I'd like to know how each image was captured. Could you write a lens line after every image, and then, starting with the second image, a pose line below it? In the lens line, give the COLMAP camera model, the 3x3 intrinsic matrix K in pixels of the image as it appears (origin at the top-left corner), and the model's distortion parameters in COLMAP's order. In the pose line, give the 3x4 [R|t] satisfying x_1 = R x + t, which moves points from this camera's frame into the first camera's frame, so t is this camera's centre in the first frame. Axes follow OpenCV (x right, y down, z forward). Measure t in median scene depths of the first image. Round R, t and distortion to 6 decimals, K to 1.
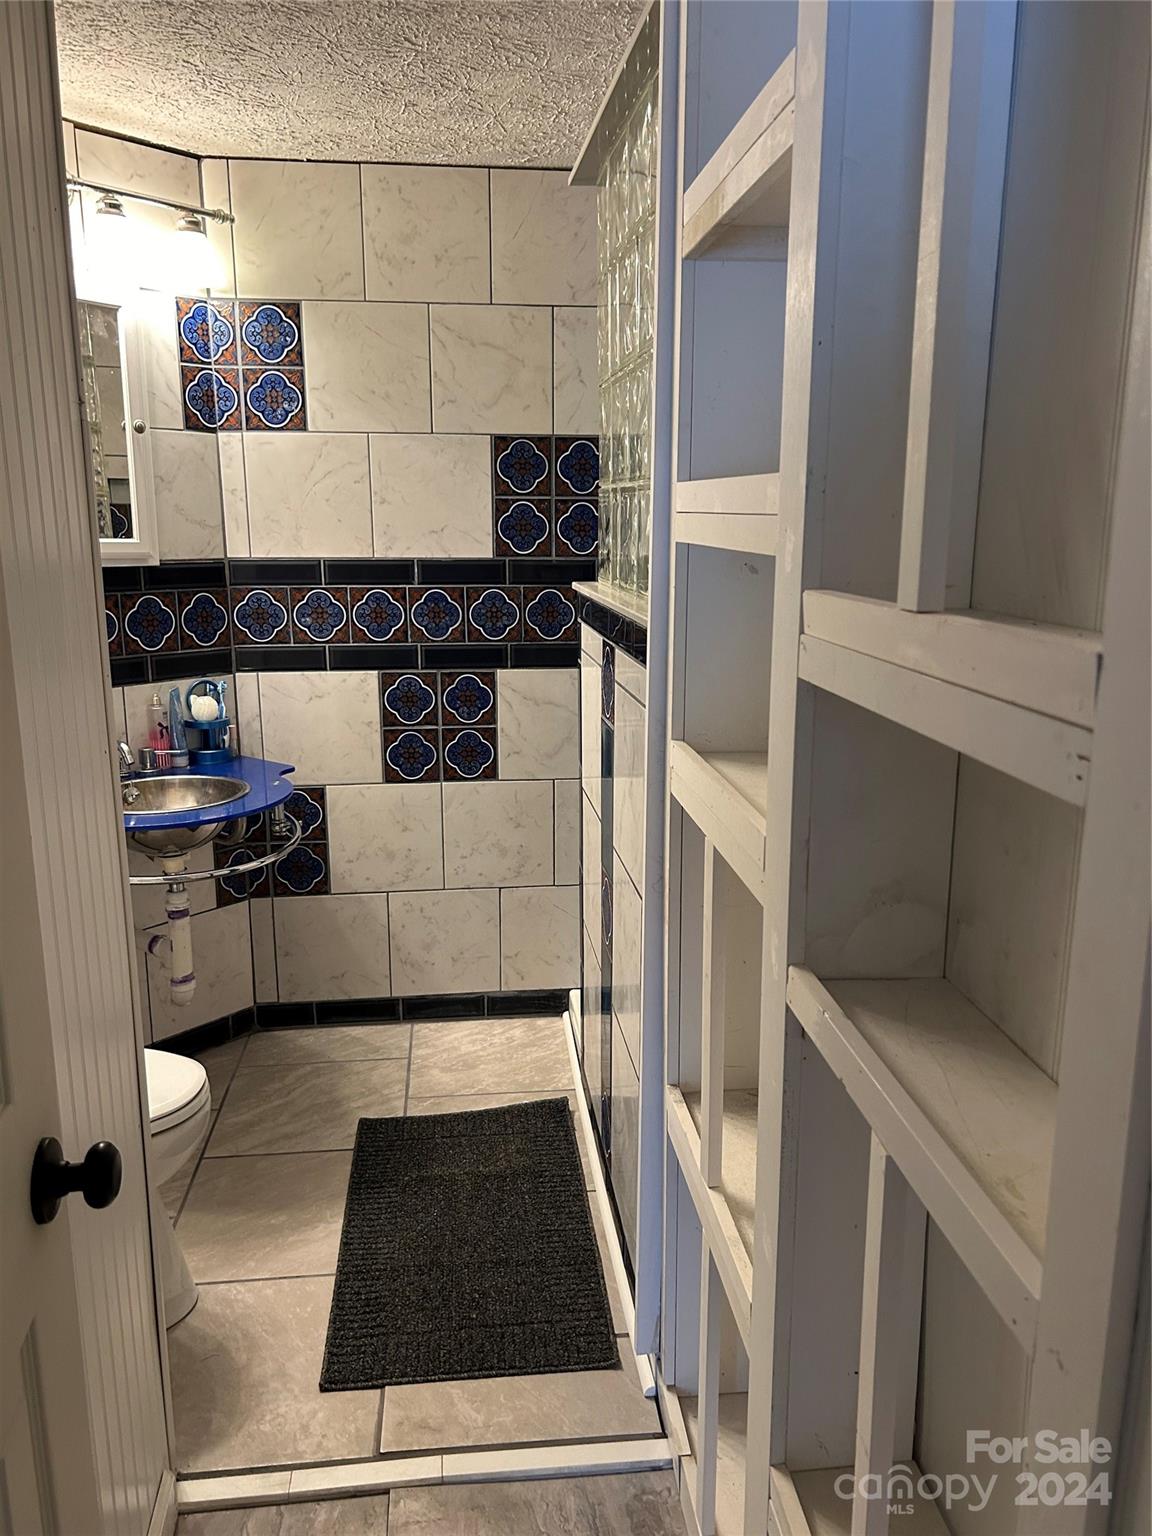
lens RADIAL K [[1175.3, 0, 577.2], [0, 1175.3, 767.3], [0, 0, 1]] dist [0.055626, -0.058246]
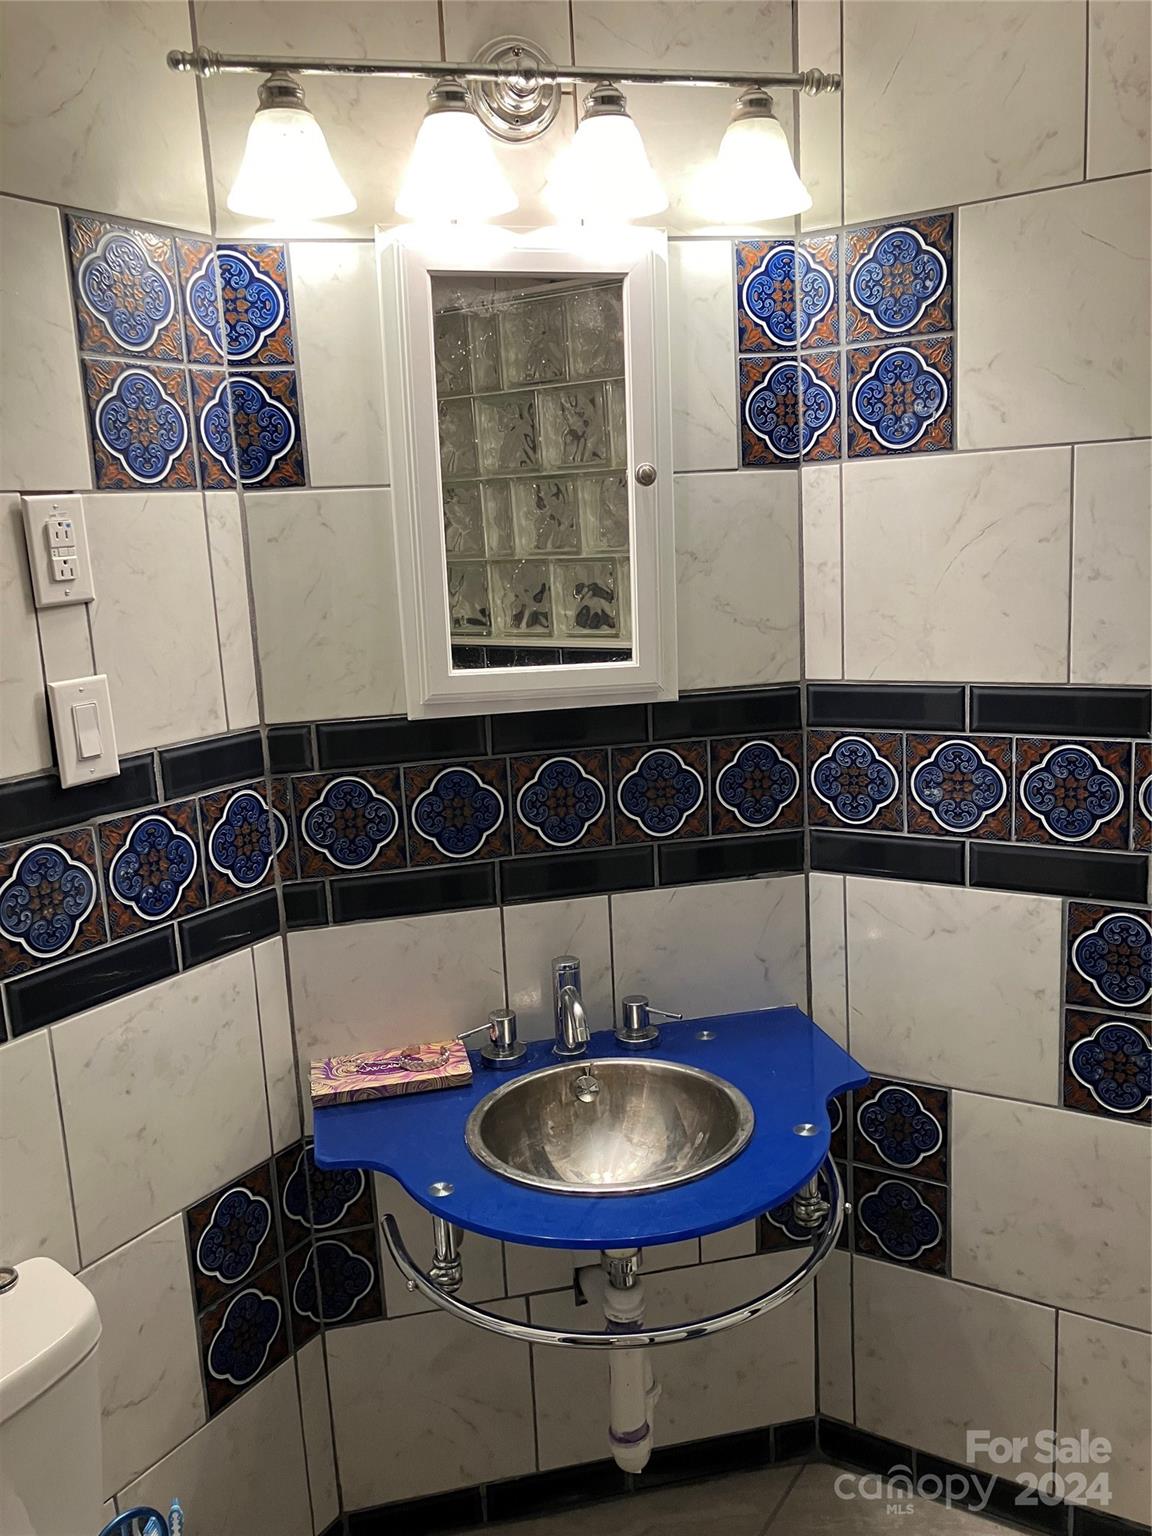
lens RADIAL K [[1282.0, 0, 577.2], [0, 1282.0, 768.0], [0, 0, 1]] dist [0.024985, -0.018293]
pose [[0.788255, 0.078369, -0.610338, 0.003512], [-0.077818, 0.996589, 0.027461, -0.144665], [0.610408, 0.025849, 0.791665, 0.441125]]
